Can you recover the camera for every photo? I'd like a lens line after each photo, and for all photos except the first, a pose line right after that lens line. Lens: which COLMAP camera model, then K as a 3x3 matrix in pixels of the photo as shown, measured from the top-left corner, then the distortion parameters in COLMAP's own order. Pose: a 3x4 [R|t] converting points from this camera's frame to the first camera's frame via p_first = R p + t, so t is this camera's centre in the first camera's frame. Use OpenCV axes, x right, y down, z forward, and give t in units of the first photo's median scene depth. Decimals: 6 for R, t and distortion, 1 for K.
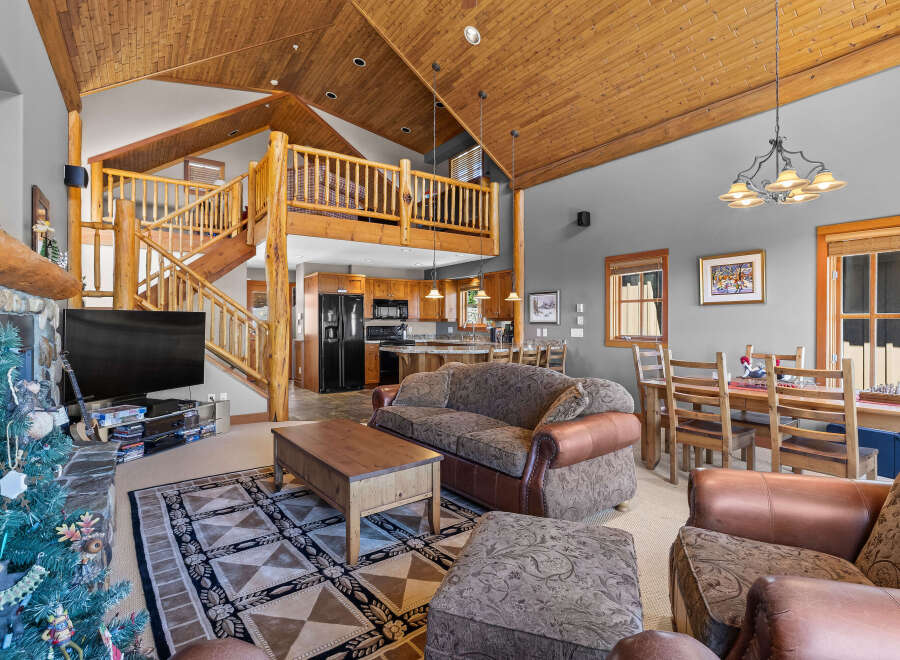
lens RADIAL K [[448.7, 0, 450.4], [0, 448.7, 325.2], [0, 0, 1]] dist [-0.003170, -0.000587]
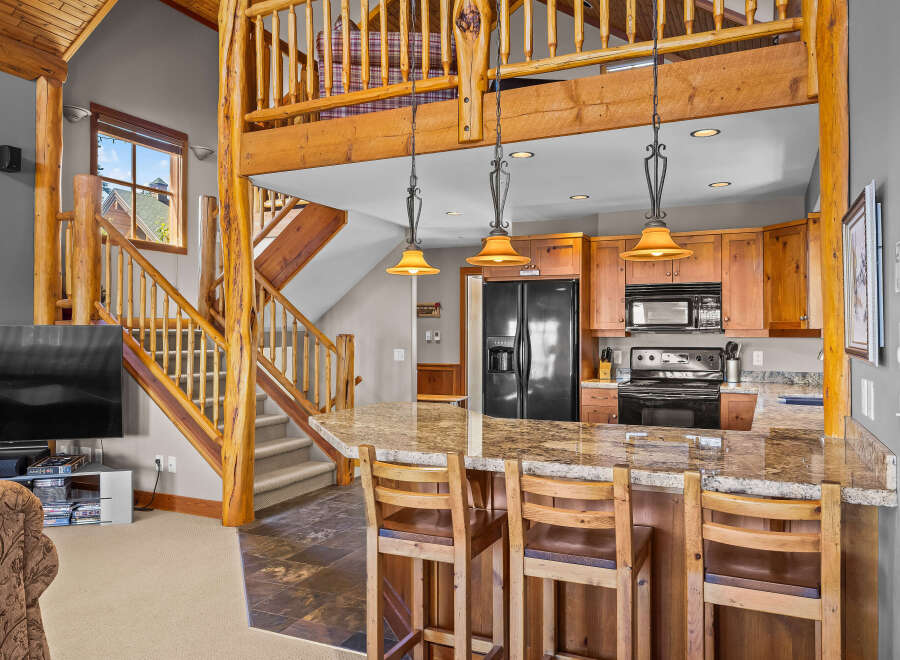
lens RADIAL K [[670.2, 0, 468.2], [0, 670.2, 324.0], [0, 0, 1]] dist [0.002133, 0.000122]
pose [[0.512293, -0.014413, -0.858690, 0.382655], [-0.002885, 0.999825, -0.018503, -0.010920], [0.858806, 0.011956, 0.512162, 0.687292]]
